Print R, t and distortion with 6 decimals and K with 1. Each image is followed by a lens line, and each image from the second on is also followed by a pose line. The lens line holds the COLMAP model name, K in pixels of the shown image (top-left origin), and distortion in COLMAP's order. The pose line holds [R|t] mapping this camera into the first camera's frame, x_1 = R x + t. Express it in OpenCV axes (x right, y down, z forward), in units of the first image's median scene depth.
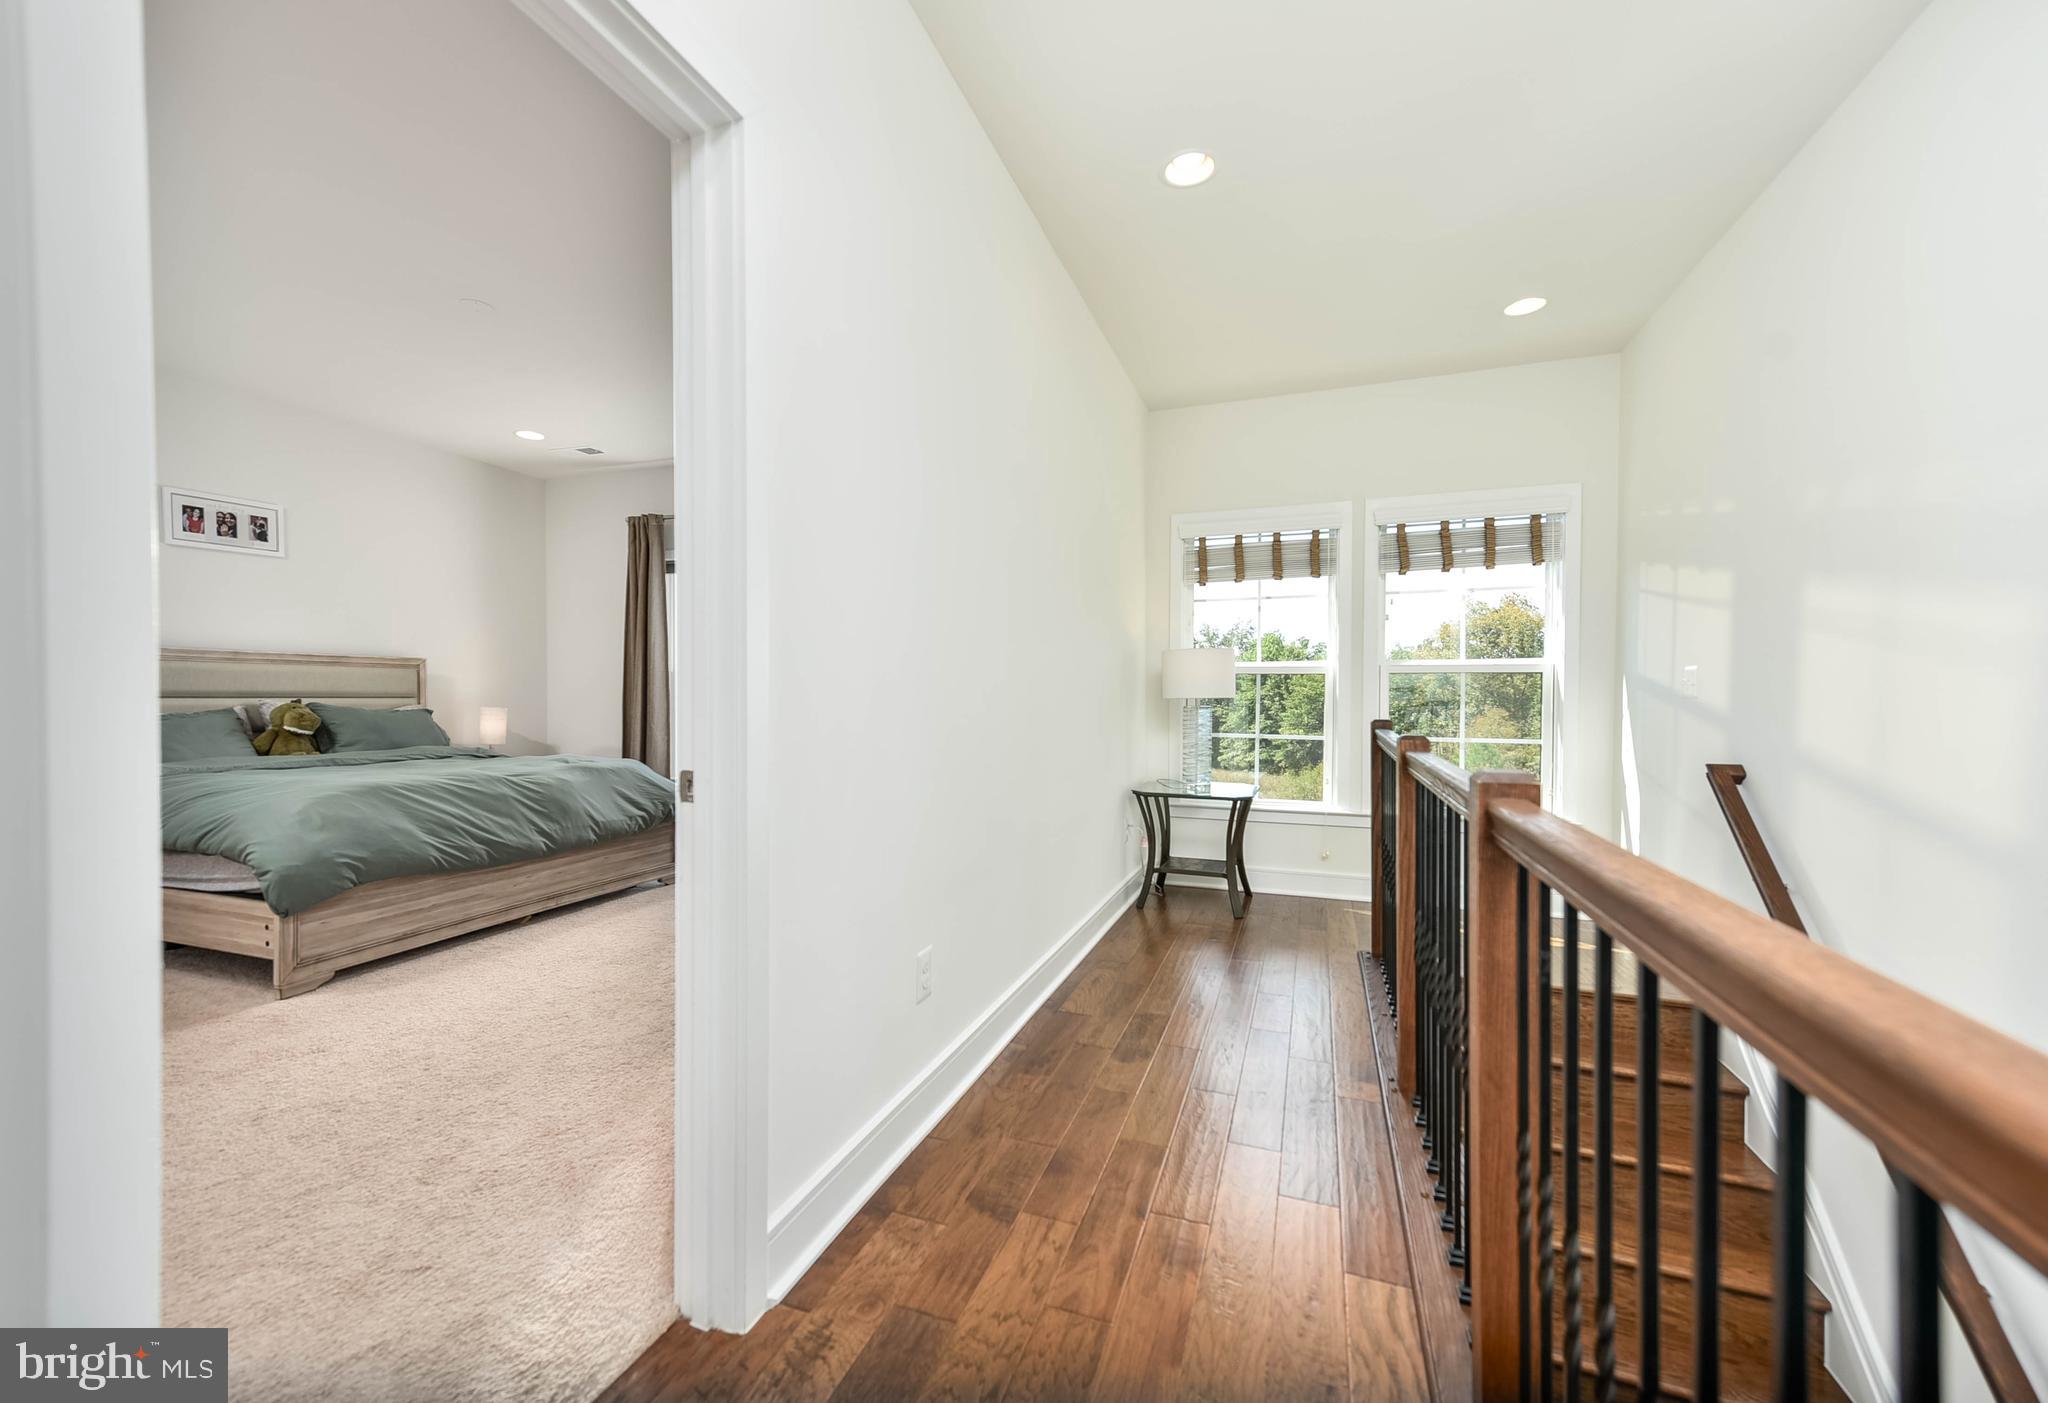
lens RADIAL K [[836.7, 0, 1017.7], [0, 836.7, 709.6], [0, 0, 1]] dist [0.011768, 0.000275]
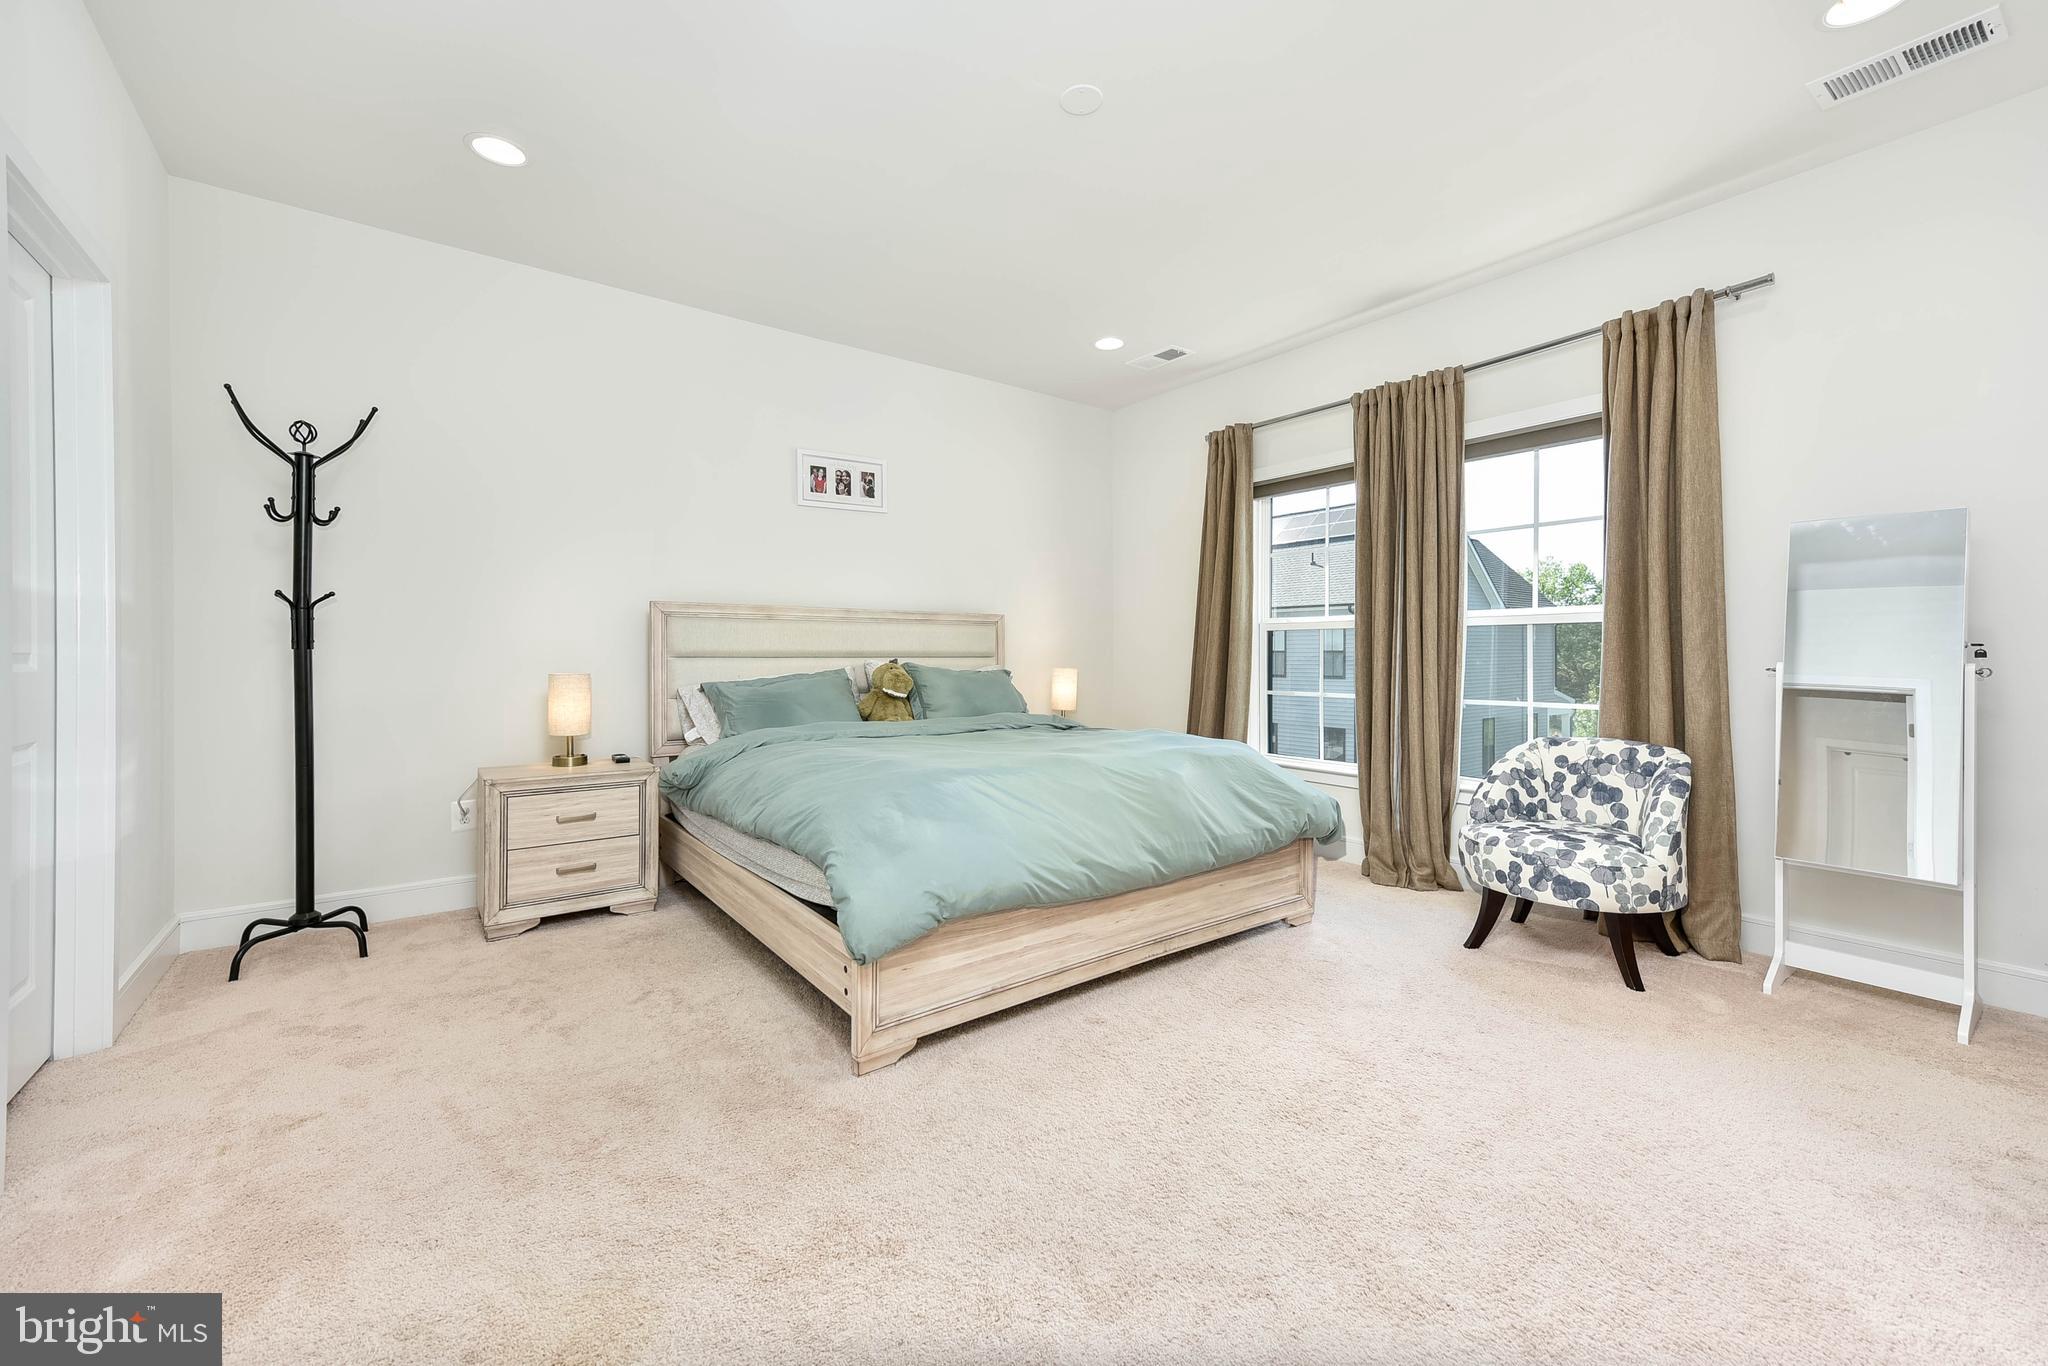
lens RADIAL K [[808.5, 0, 1023.3], [0, 808.5, 668.8], [0, 0, 1]] dist [-0.000631, -0.000018]
pose [[0.841001, 0.003654, -0.541021, -0.256577], [-0.004571, 0.999989, -0.000351, -0.002289], [0.541014, 0.002768, 0.841009, 0.332801]]
